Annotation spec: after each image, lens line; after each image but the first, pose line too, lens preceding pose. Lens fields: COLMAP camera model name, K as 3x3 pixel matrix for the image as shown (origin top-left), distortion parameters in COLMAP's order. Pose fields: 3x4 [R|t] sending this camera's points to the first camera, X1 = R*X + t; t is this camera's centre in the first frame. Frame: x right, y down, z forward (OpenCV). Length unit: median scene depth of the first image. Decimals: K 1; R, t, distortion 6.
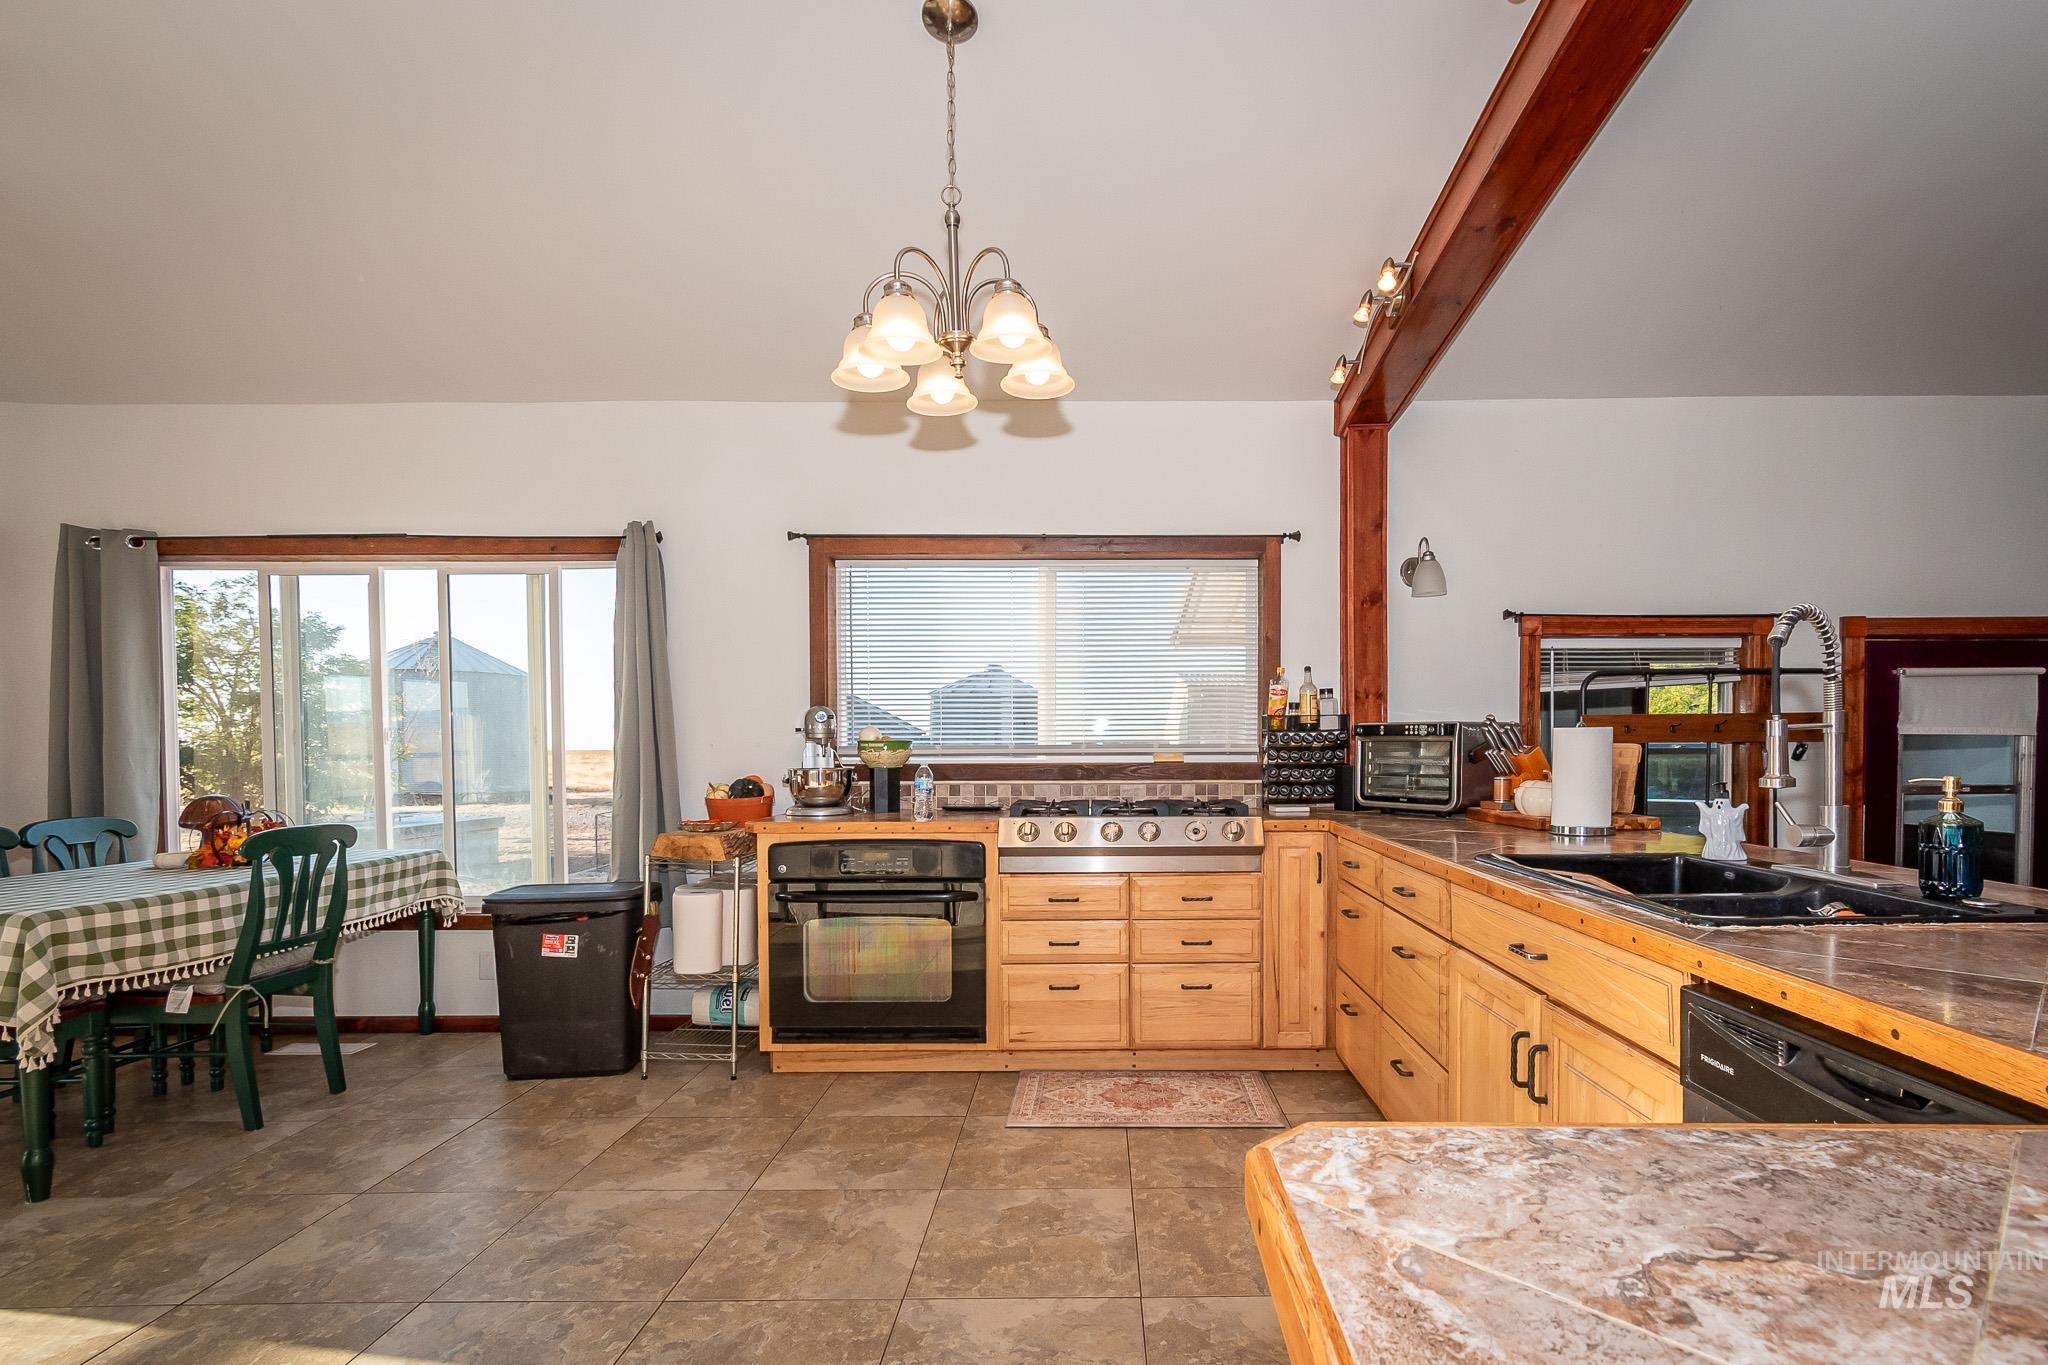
lens RADIAL K [[946.4, 0, 1098.7], [0, 946.4, 780.1], [0, 0, 1]] dist [0.002298, -0.000153]
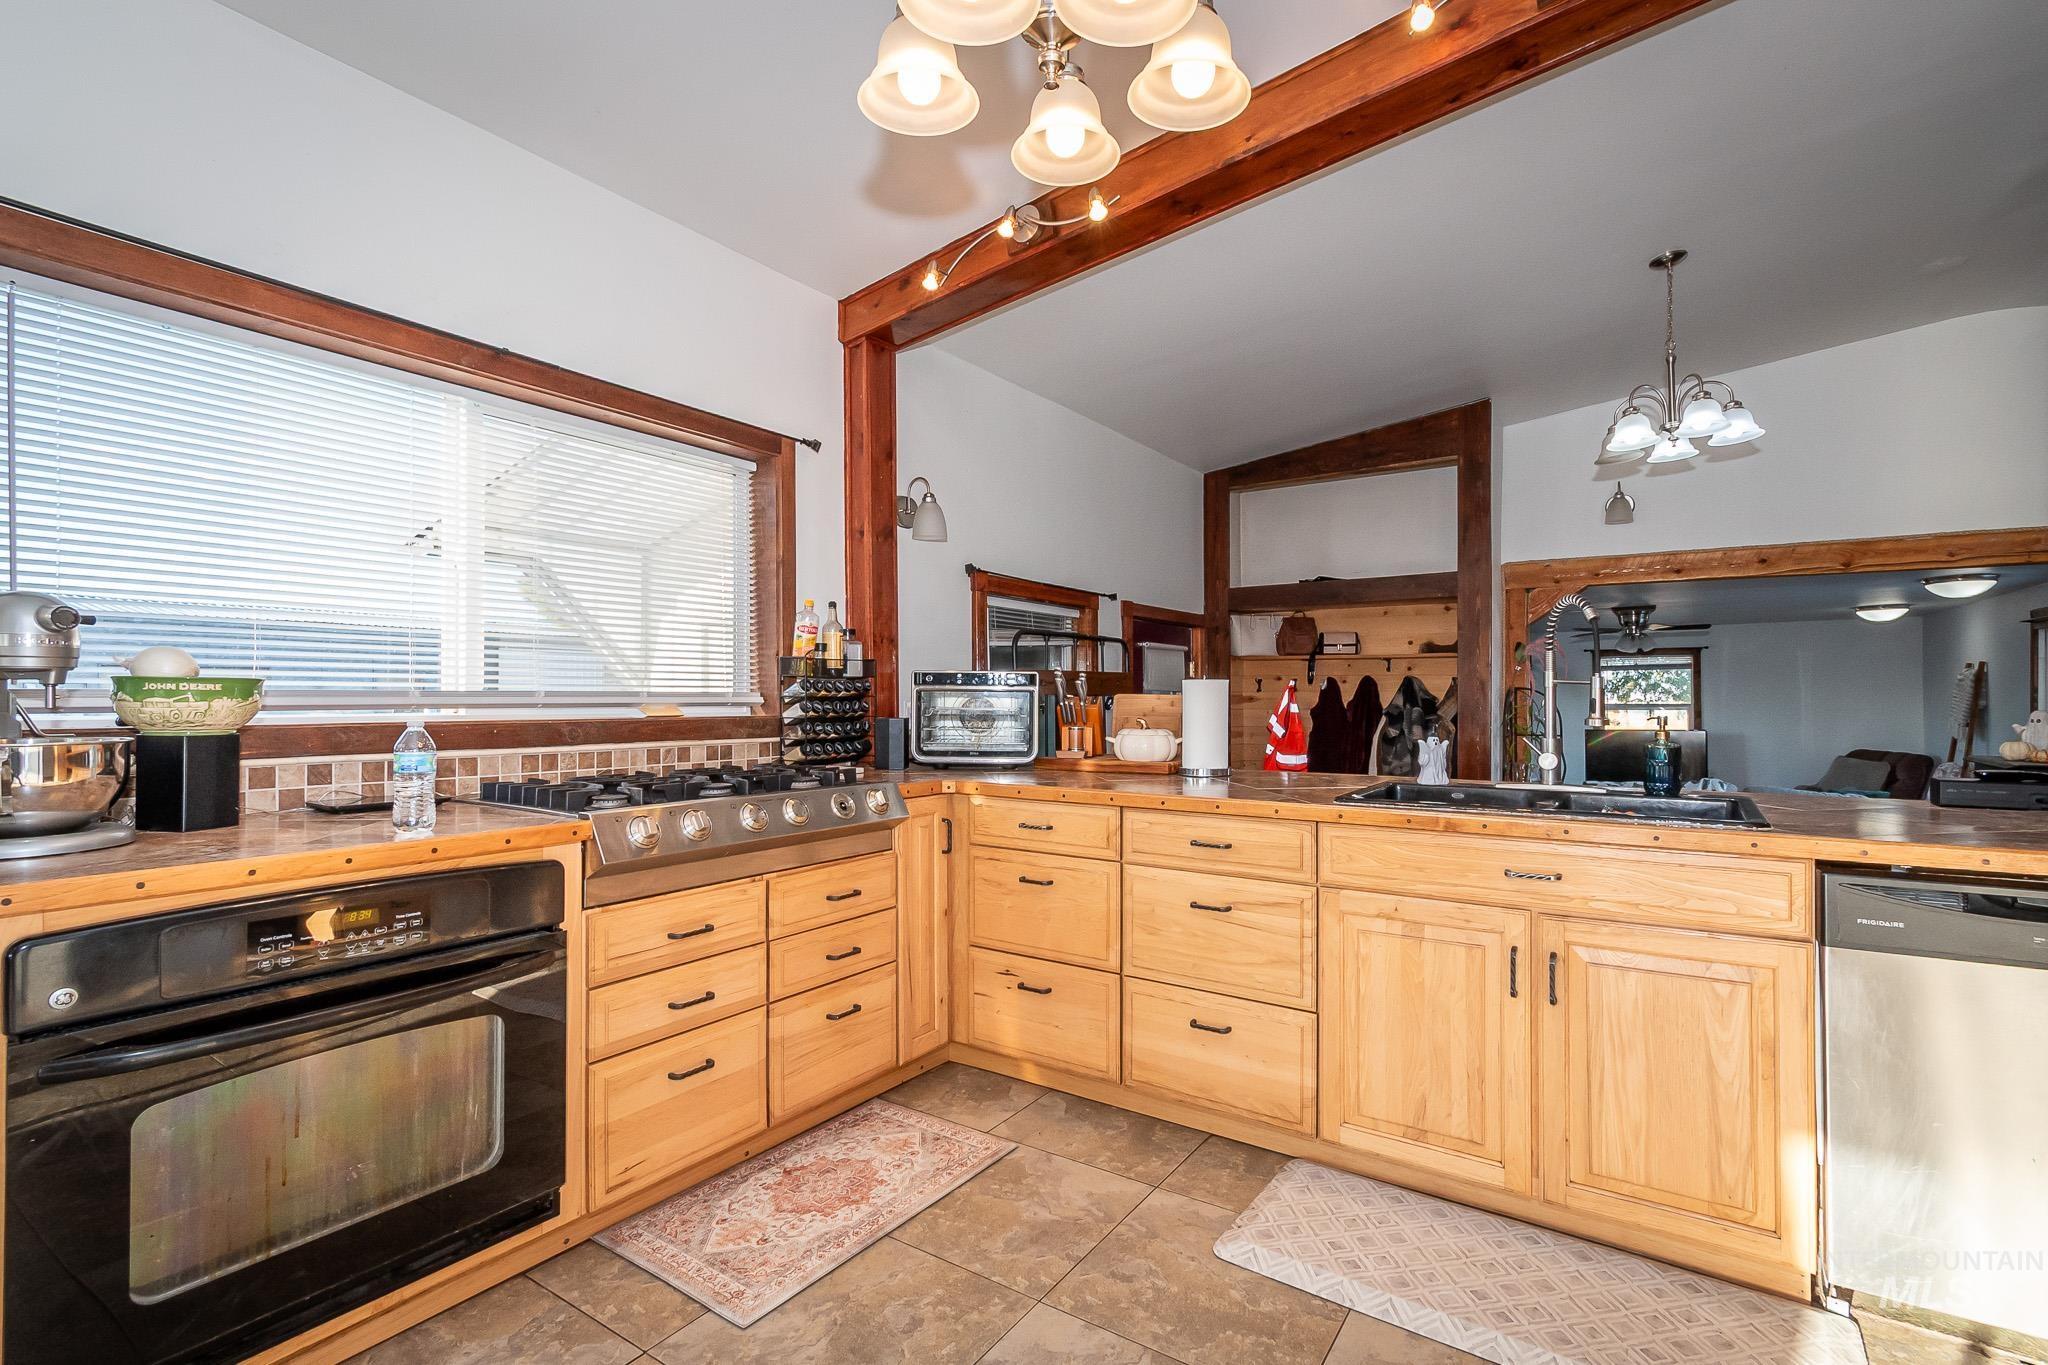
lens RADIAL K [[946.4, 0, 1052.1], [0, 946.4, 695.6], [0, 0, 1]] dist [0.002298, -0.000153]
pose [[0.557031, 0.006908, 0.830463, -0.378578], [0.026735, 0.999298, -0.026245, -0.008968], [-0.830061, 0.036822, 0.556456, 0.379098]]
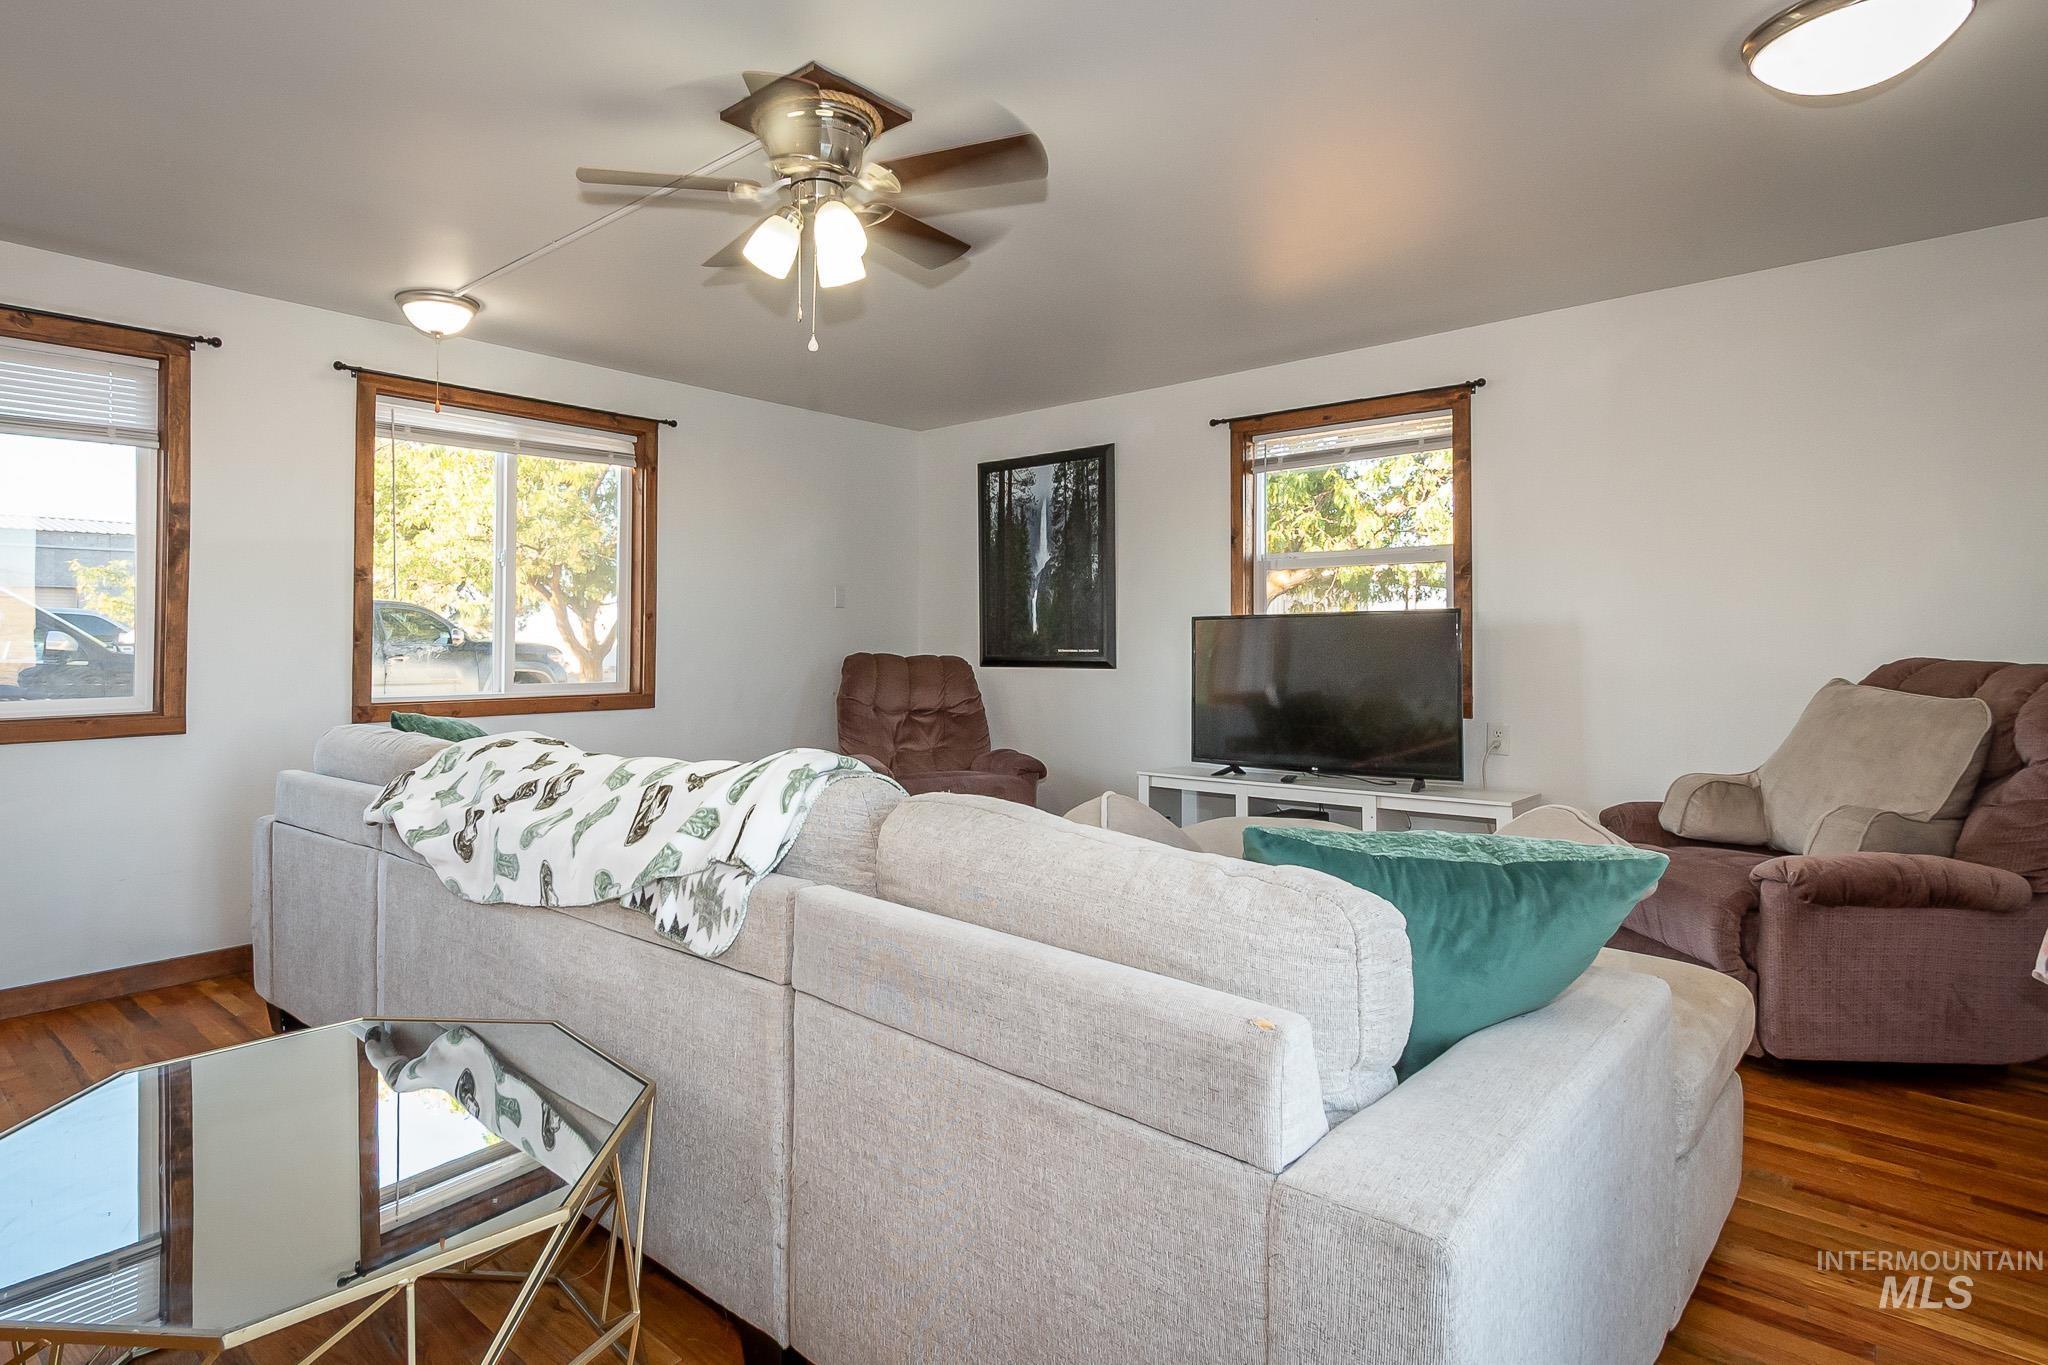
lens RADIAL K [[1112.0, 0, 902.2], [0, 1112.0, 636.6], [0, 0, 1]] dist [-0.000789, -0.000176]
pose [[0.684763, 0.001800, 0.728763, 1.736381], [0.024333, 0.999383, -0.025332, 0.112201], [-0.728359, 0.035079, 0.684297, -0.027648]]
